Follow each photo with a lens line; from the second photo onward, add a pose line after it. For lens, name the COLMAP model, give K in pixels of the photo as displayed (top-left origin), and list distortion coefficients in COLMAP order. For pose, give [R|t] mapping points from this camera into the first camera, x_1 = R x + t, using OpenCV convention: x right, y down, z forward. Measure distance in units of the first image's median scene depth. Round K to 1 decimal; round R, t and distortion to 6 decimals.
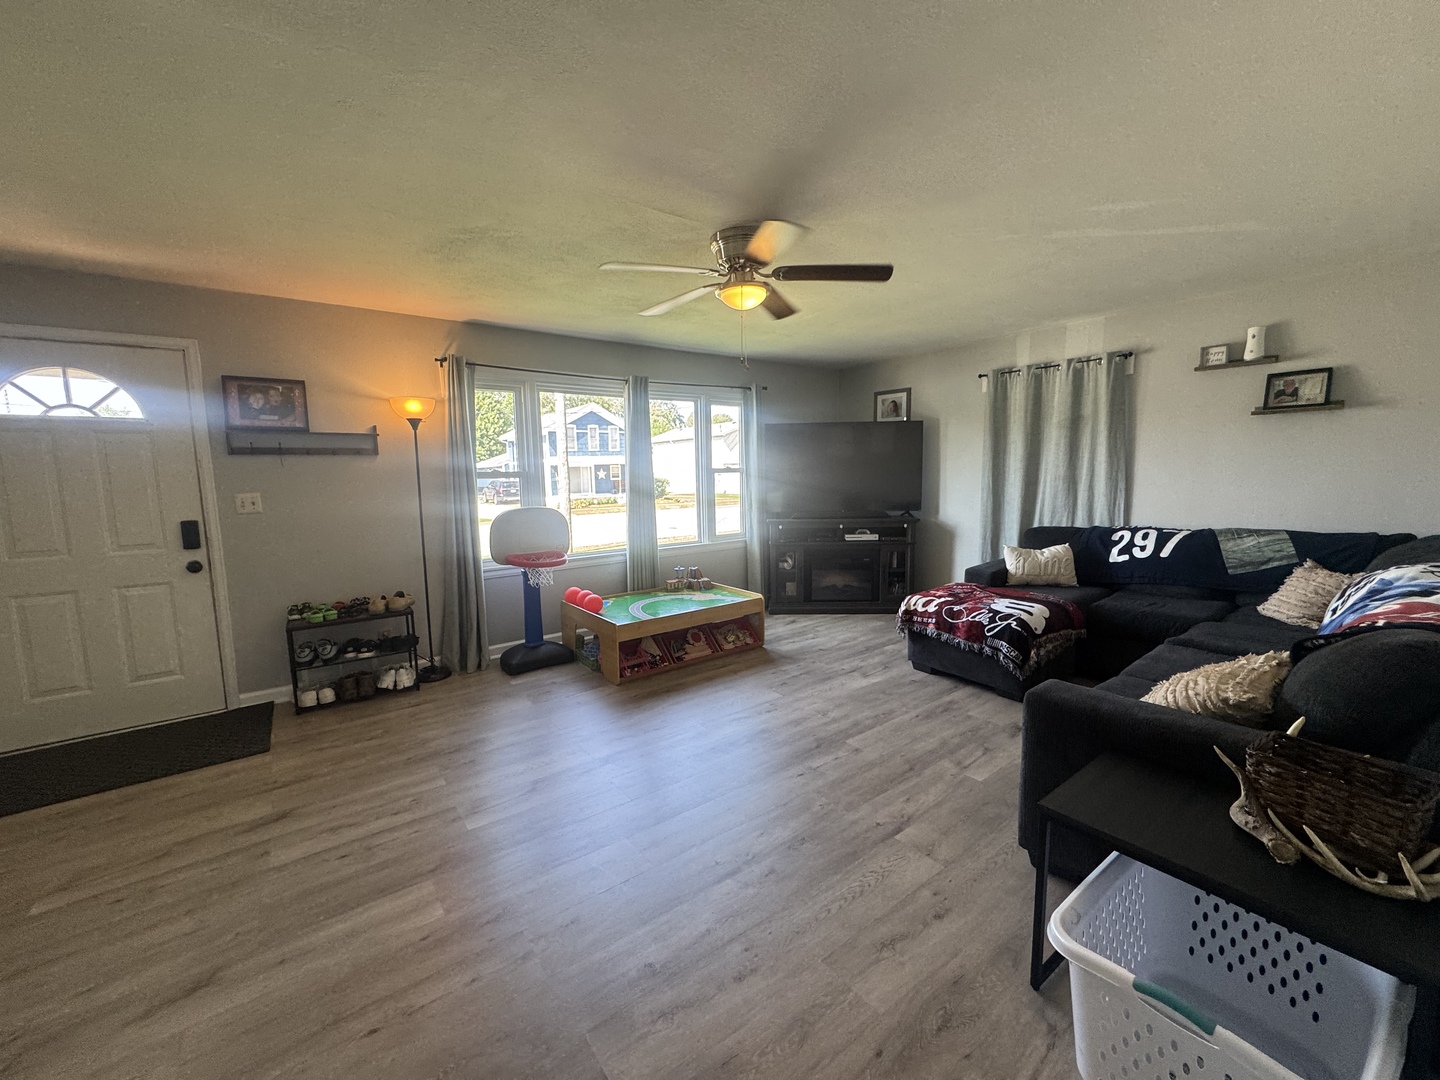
lens RADIAL K [[575.9, 0, 722.5], [0, 575.9, 537.3], [0, 0, 1]] dist [-0.002317, 0.000398]
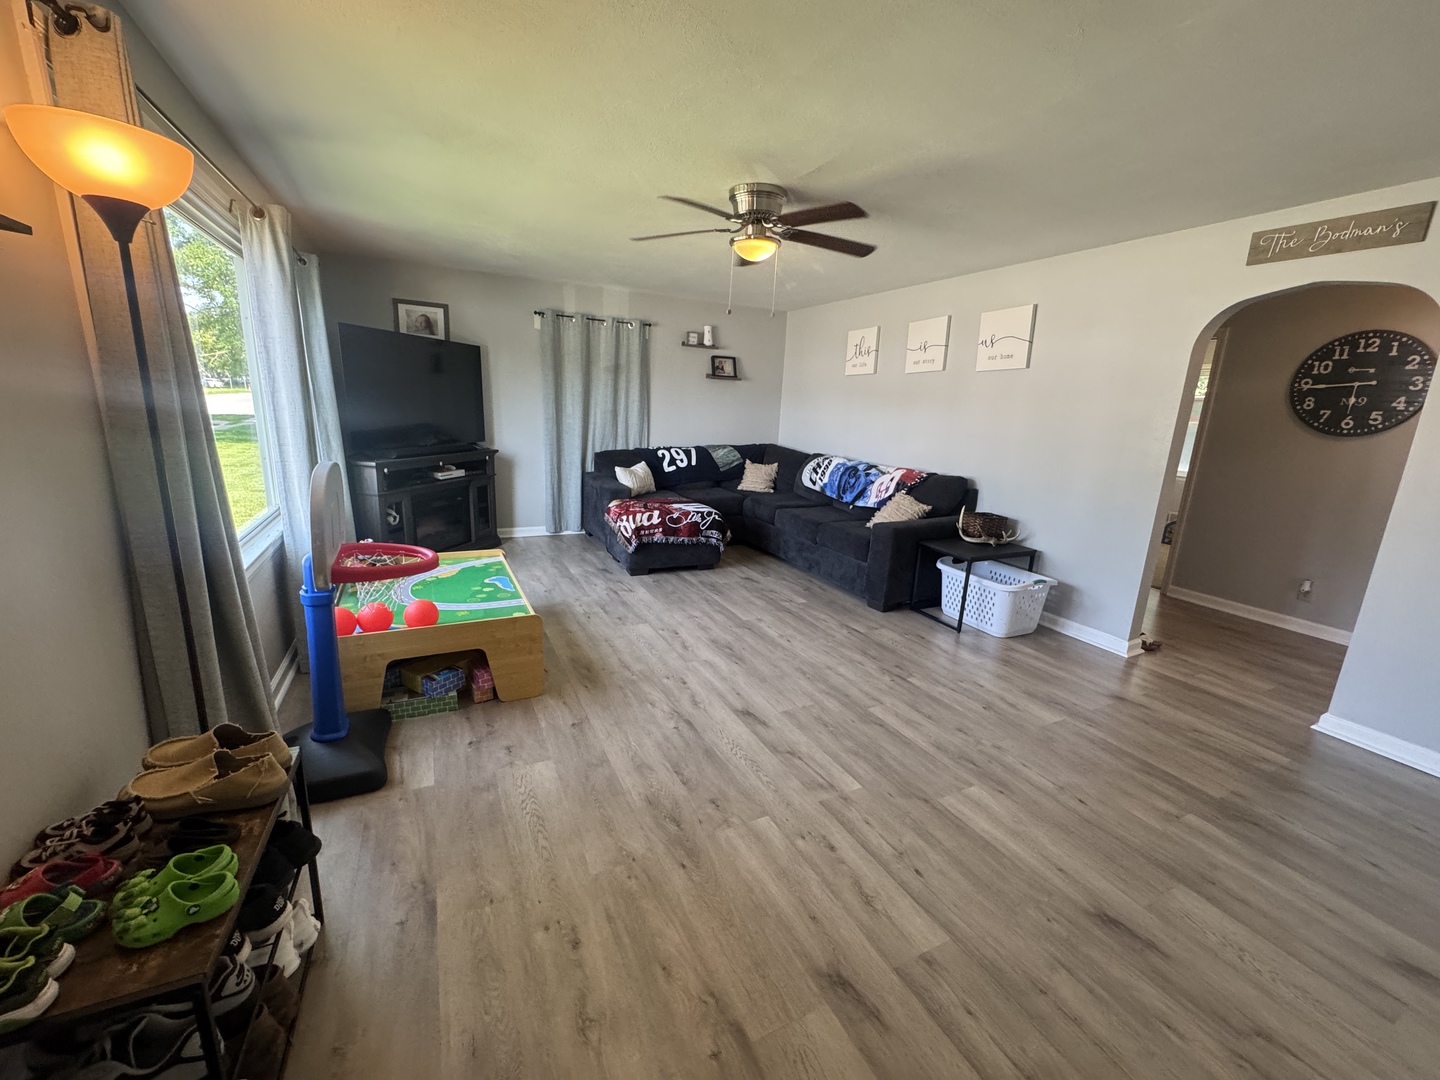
lens RADIAL K [[575.9, 0, 722.5], [0, 575.9, 537.3], [0, 0, 1]] dist [-0.002317, 0.000398]
pose [[0.185108, -0.196181, 0.962937, -0.819863], [0.065413, 0.980158, 0.187115, -0.064709], [-0.980539, 0.028352, 0.194268, 0.627618]]
